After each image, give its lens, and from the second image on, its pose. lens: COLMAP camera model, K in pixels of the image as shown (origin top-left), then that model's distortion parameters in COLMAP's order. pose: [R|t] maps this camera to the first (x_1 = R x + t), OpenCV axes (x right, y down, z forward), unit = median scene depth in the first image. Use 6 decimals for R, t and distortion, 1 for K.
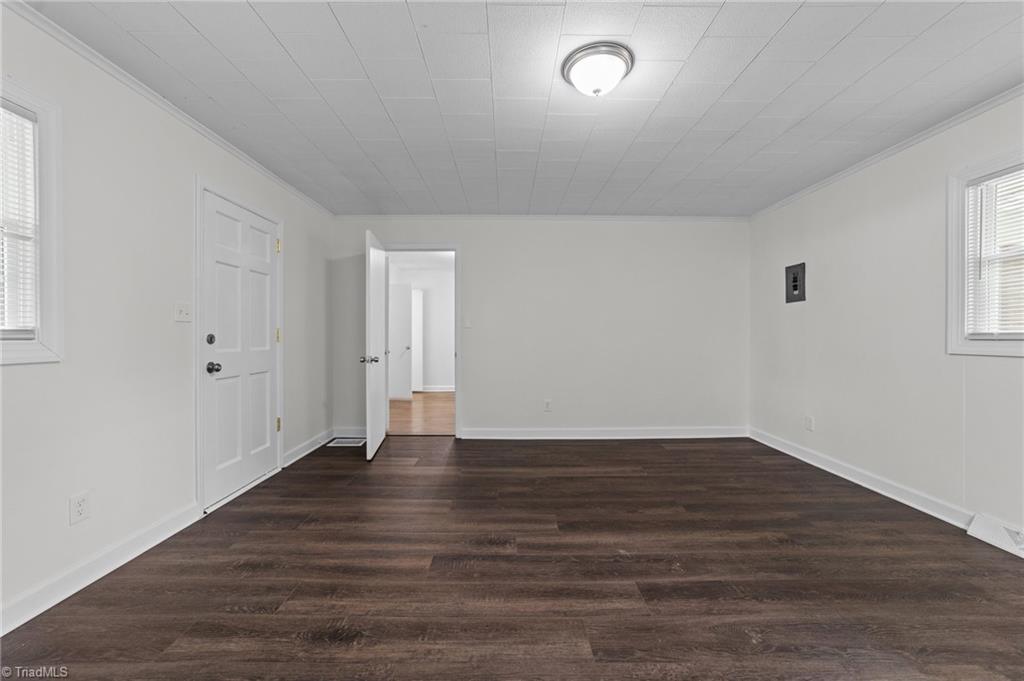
lens RADIAL K [[394.3, 0, 509.9], [0, 394.3, 337.3], [0, 0, 1]] dist [-0.010734, 0.003031]
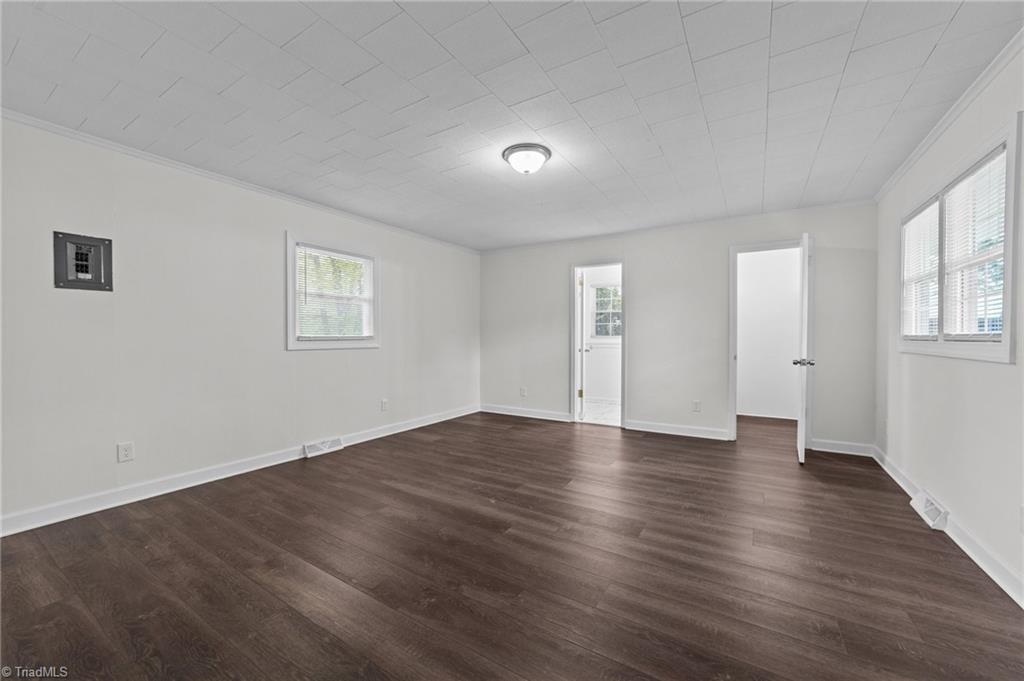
lens RADIAL K [[394.3, 0, 506.1], [0, 394.3, 340.2], [0, 0, 1]] dist [-0.010734, 0.003031]
pose [[-0.835080, -0.004133, 0.550113, -0.447051], [0.001977, 0.999943, 0.010514, -0.011277], [-0.550125, 0.009868, -0.835024, 1.938665]]
